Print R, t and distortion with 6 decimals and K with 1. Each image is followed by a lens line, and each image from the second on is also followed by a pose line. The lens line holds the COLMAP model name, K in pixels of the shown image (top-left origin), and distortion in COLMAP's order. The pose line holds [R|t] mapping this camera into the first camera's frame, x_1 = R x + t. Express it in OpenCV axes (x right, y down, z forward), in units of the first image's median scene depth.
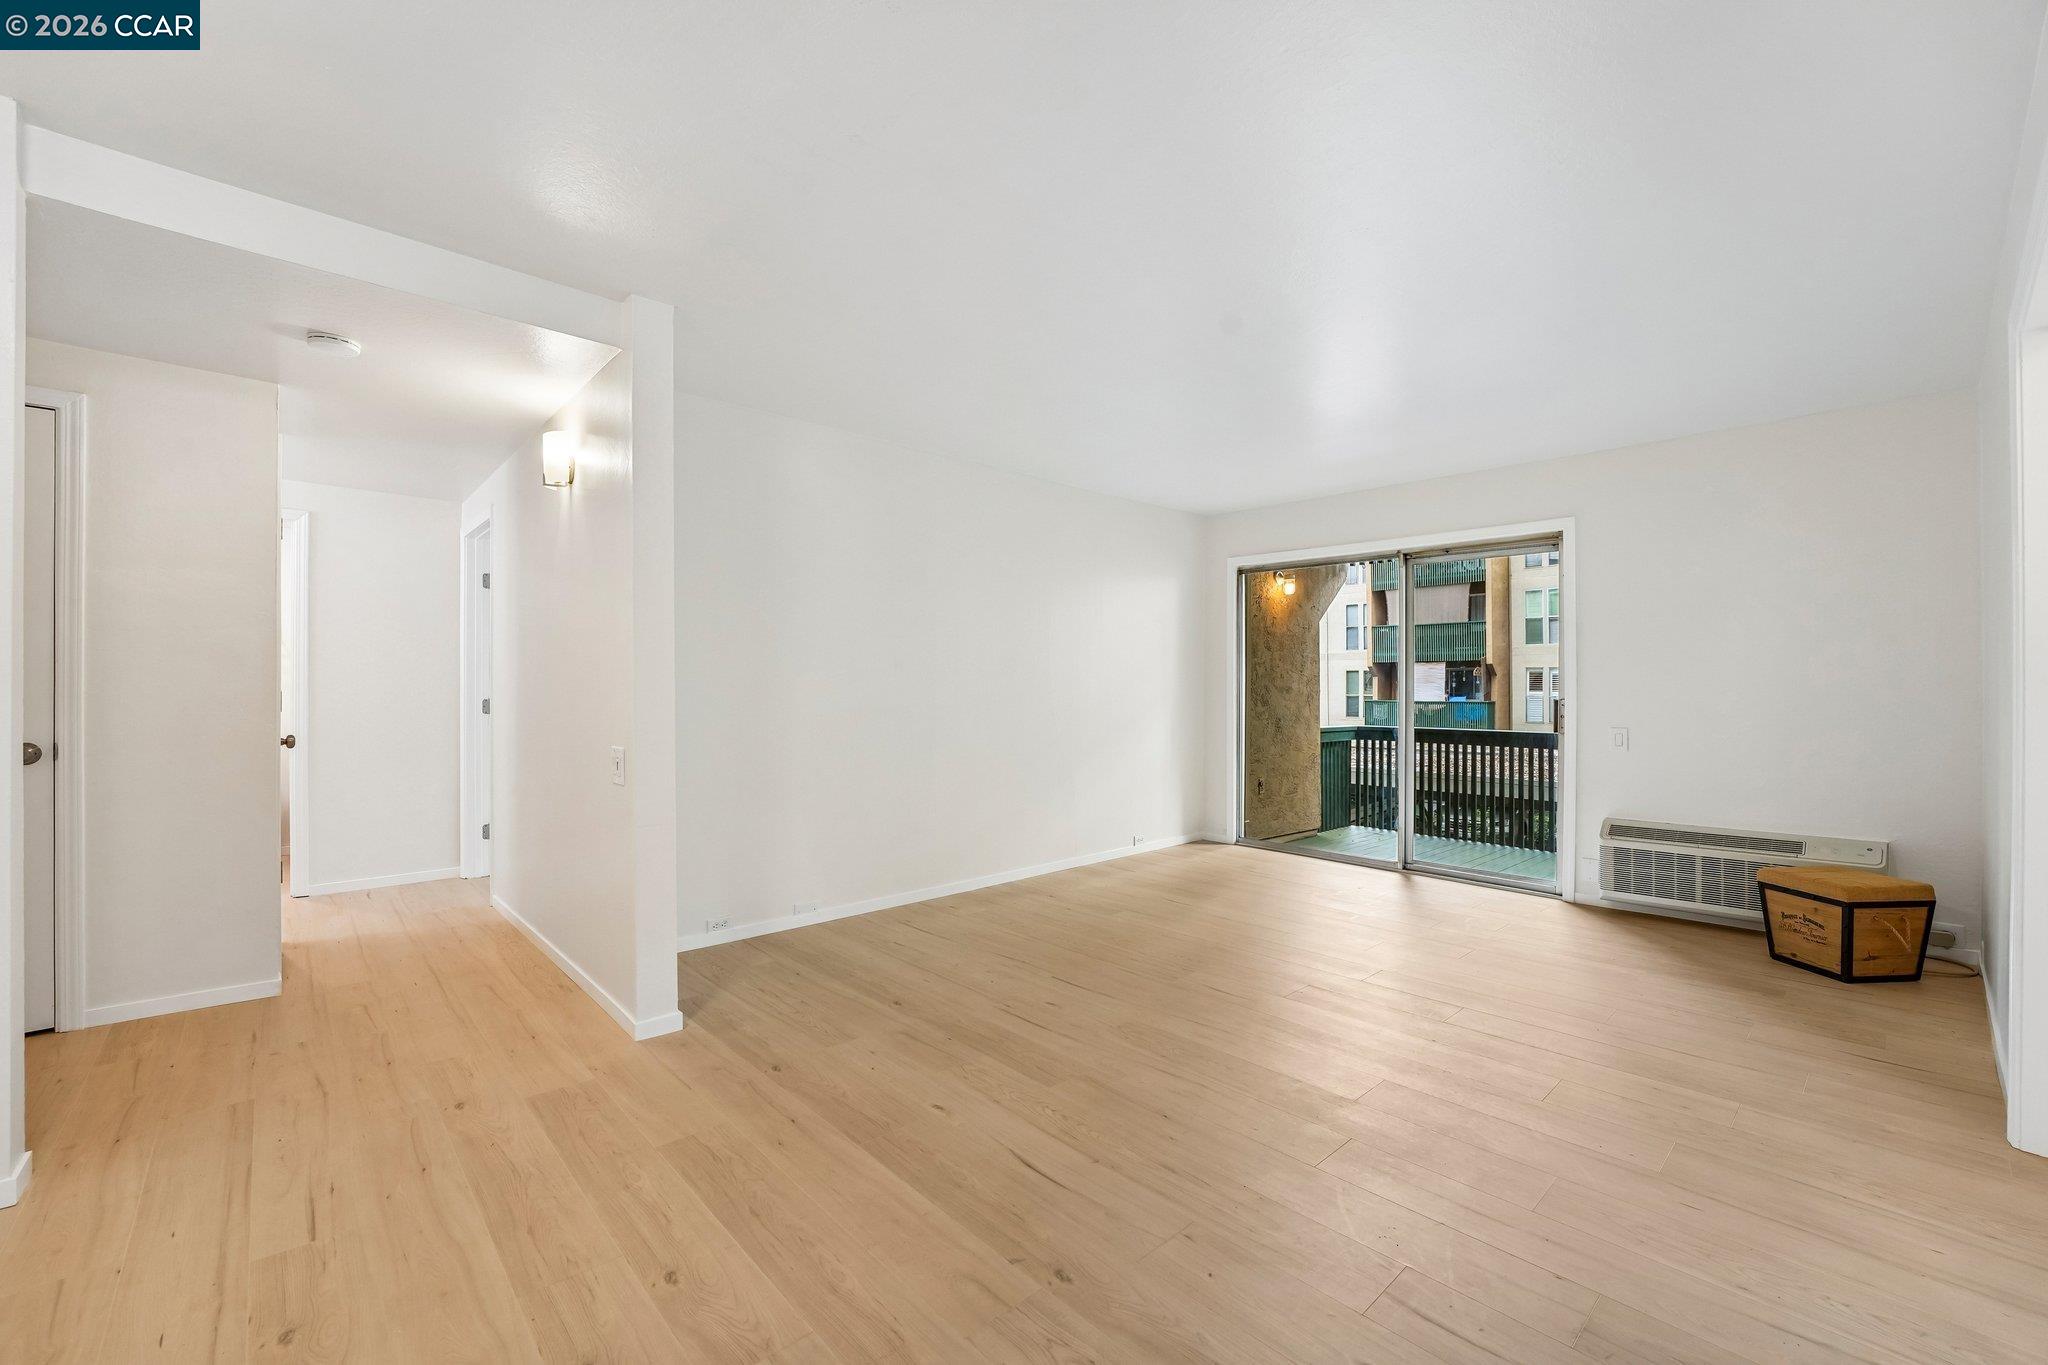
lens RADIAL K [[839.0, 0, 1019.4], [0, 839.0, 678.3], [0, 0, 1]] dist [-0.024014, 0.000177]
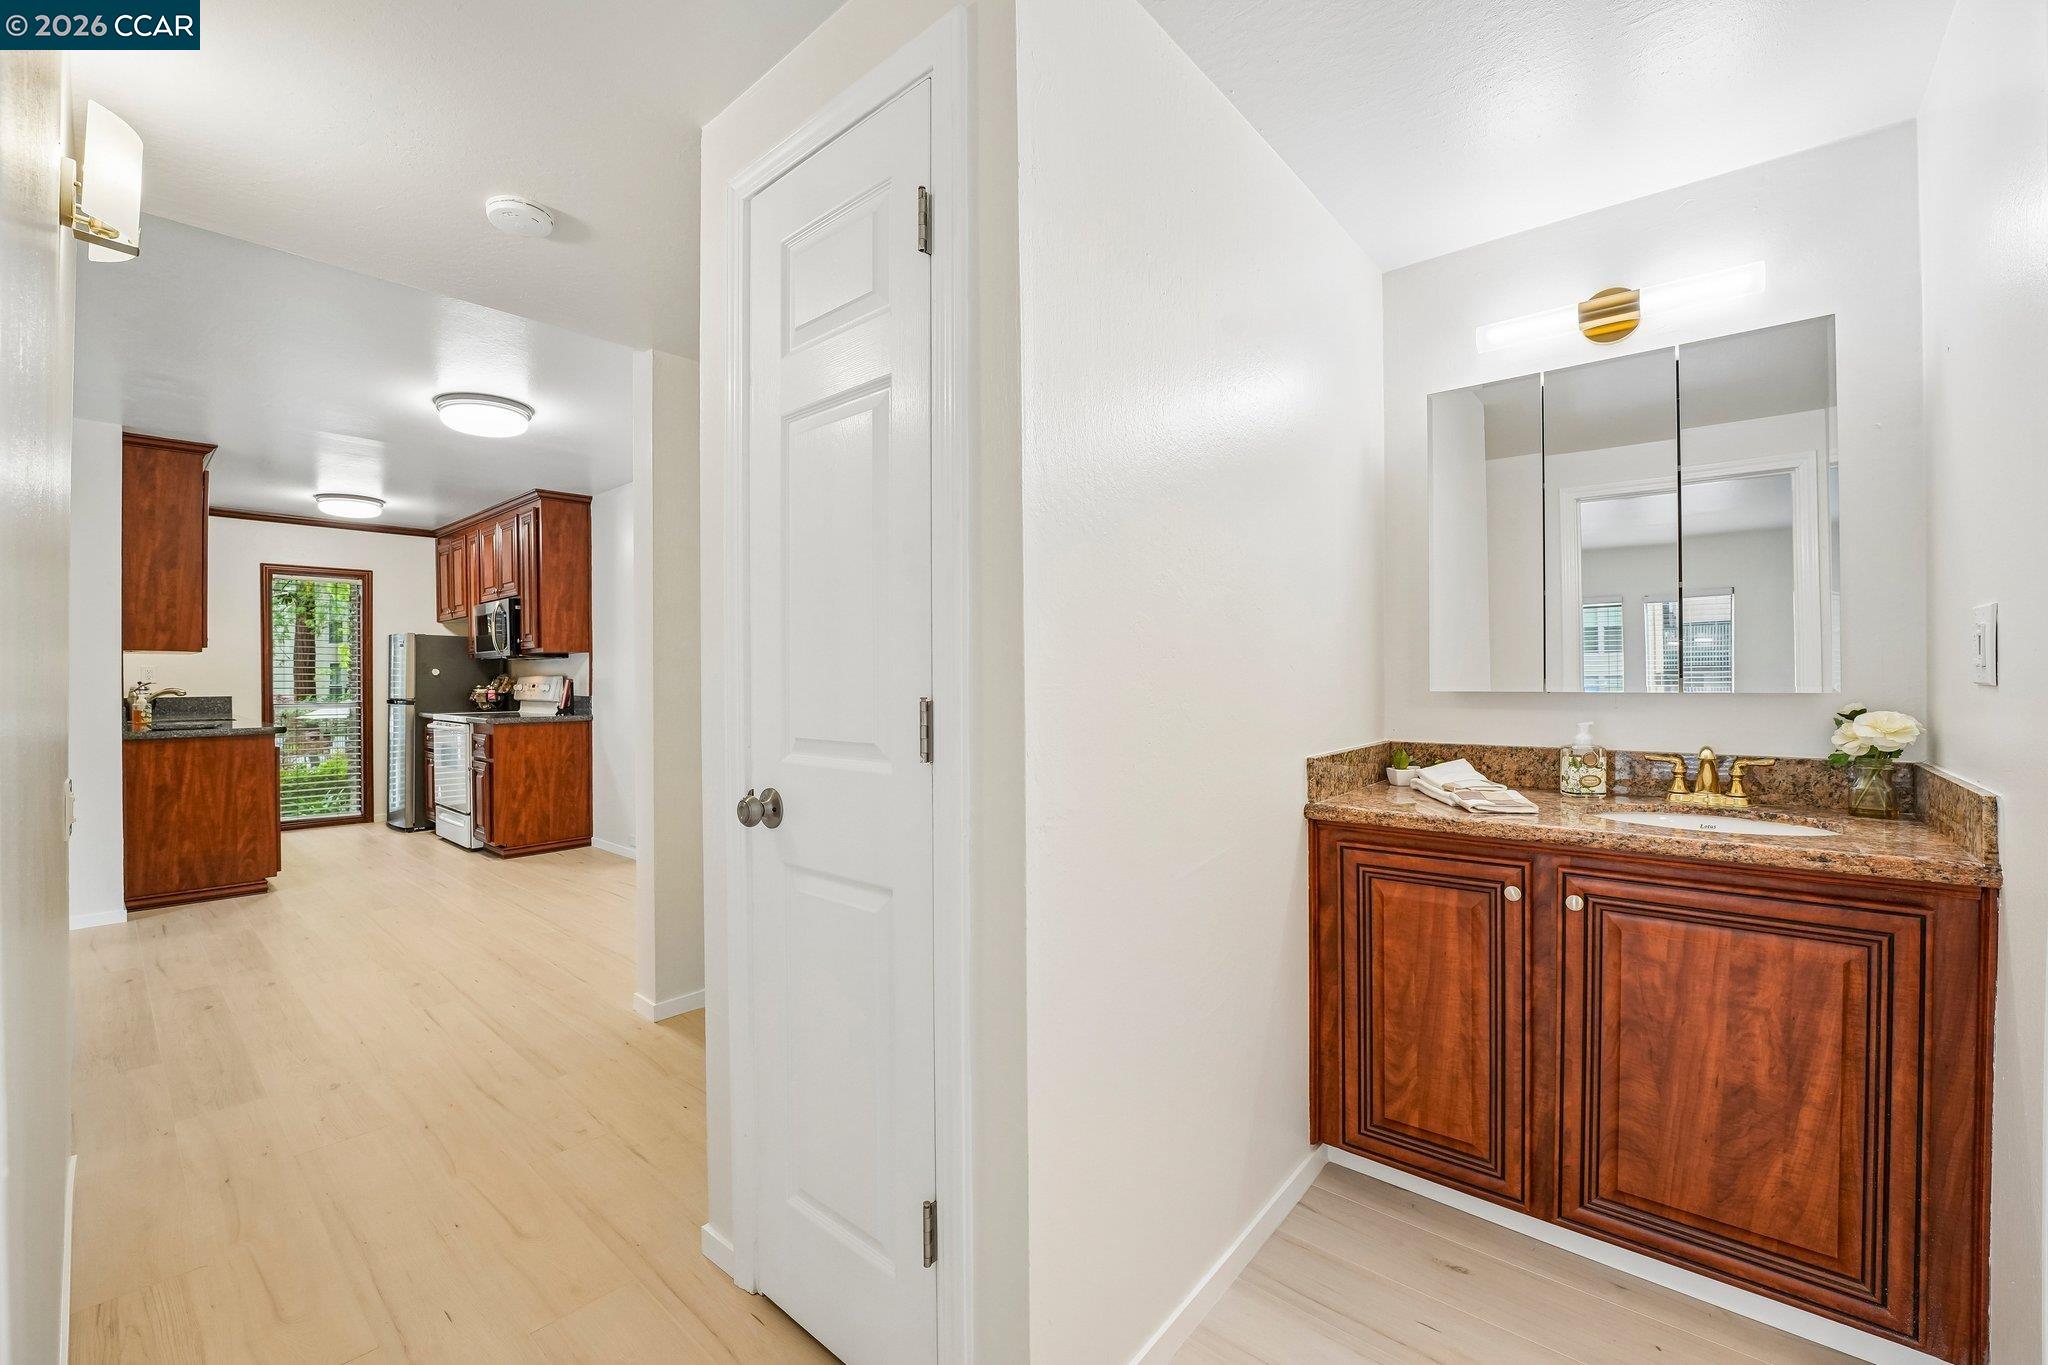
lens RADIAL K [[821.0, 0, 1003.6], [0, 821.0, 682.2], [0, 0, 1]] dist [-0.024132, 0.000560]
pose [[-0.993929, 0.003591, -0.109963, -0.751037], [0.004833, 0.999928, -0.011027, 0.011516], [0.109915, -0.011491, -0.993875, 1.122625]]
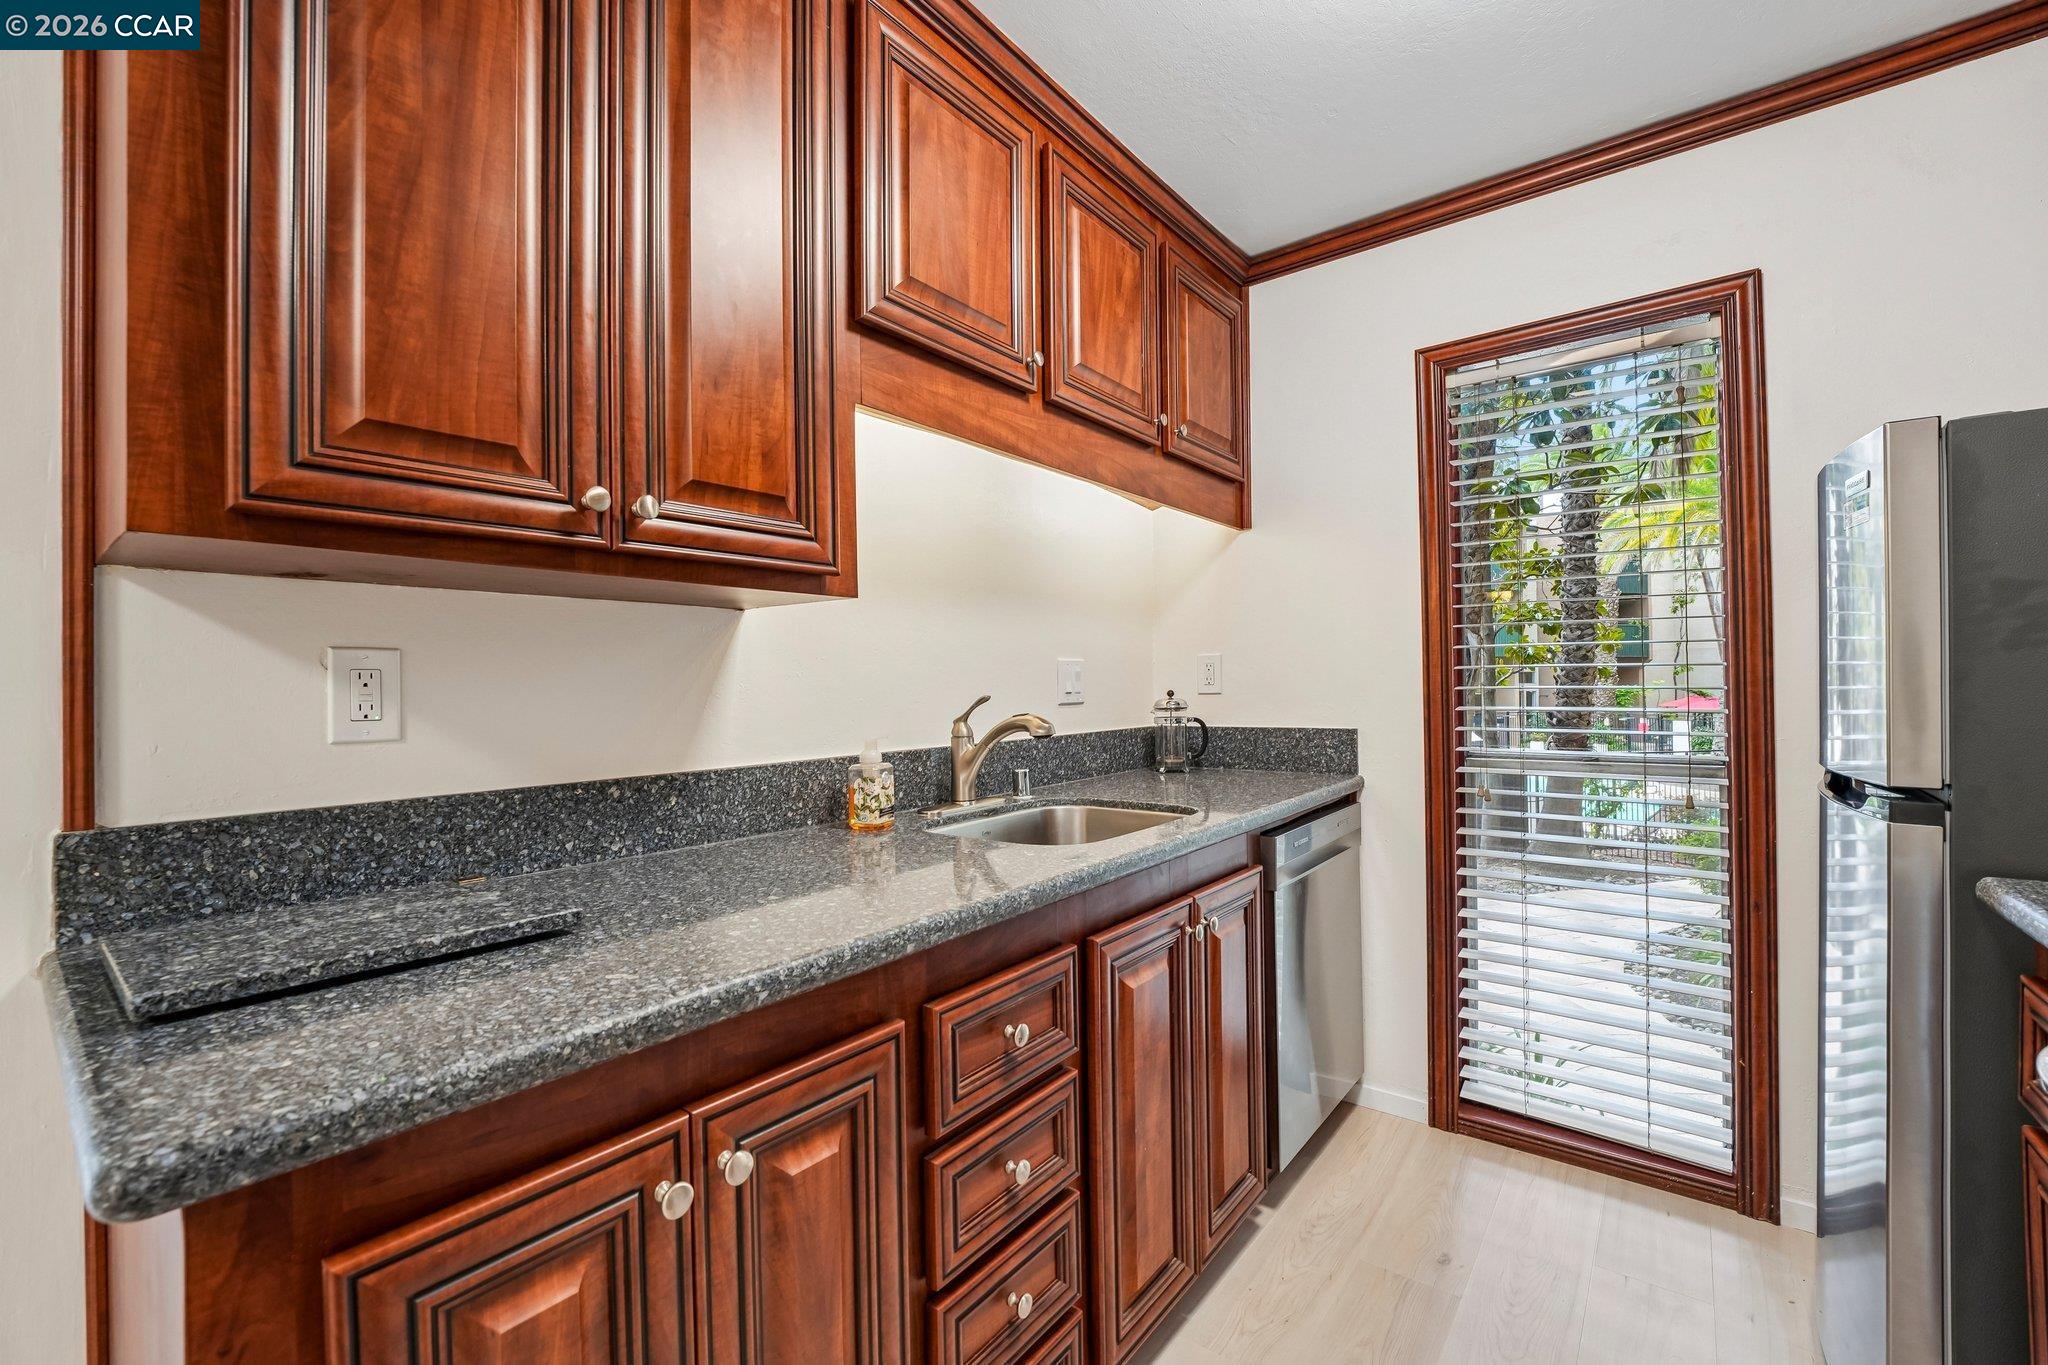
lens RADIAL K [[843.8, 0, 1001.3], [0, 843.8, 681.3], [0, 0, 1]] dist [-0.026851, 0.000229]
pose [[-0.148759, 0.010697, 0.988816, -0.045953], [-0.002906, 0.999932, -0.011254, -0.010306], [-0.988869, -0.004548, -0.148718, -0.149098]]
